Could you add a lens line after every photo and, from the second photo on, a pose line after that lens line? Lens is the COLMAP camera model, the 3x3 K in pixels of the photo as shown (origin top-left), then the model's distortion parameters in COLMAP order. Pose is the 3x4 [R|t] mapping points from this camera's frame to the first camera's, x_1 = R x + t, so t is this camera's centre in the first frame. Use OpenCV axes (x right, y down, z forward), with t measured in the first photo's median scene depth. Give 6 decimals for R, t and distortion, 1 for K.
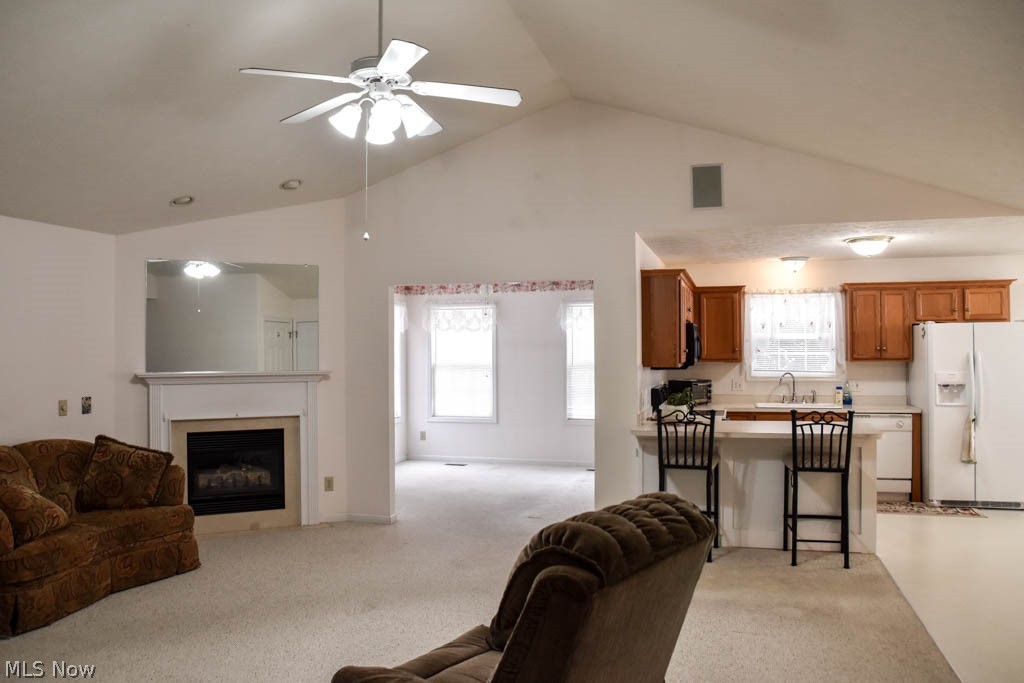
lens RADIAL K [[789.6, 0, 514.5], [0, 789.6, 334.9], [0, 0, 1]] dist [-0.140391, 0.062639]
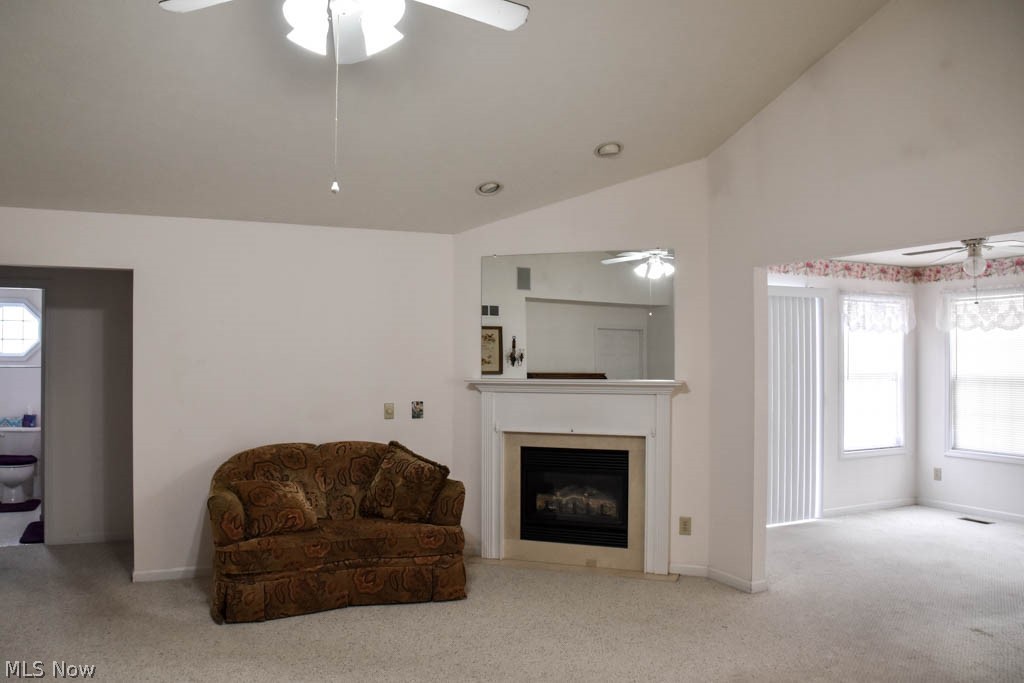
lens RADIAL K [[789.6, 0, 509.5], [0, 789.6, 347.2], [0, 0, 1]] dist [-0.140391, 0.062639]
pose [[0.645917, -0.005647, -0.763387, 0.277462], [0.008100, 0.999967, -0.000543, 0.012365], [0.763365, -0.005832, 0.645941, 0.410493]]
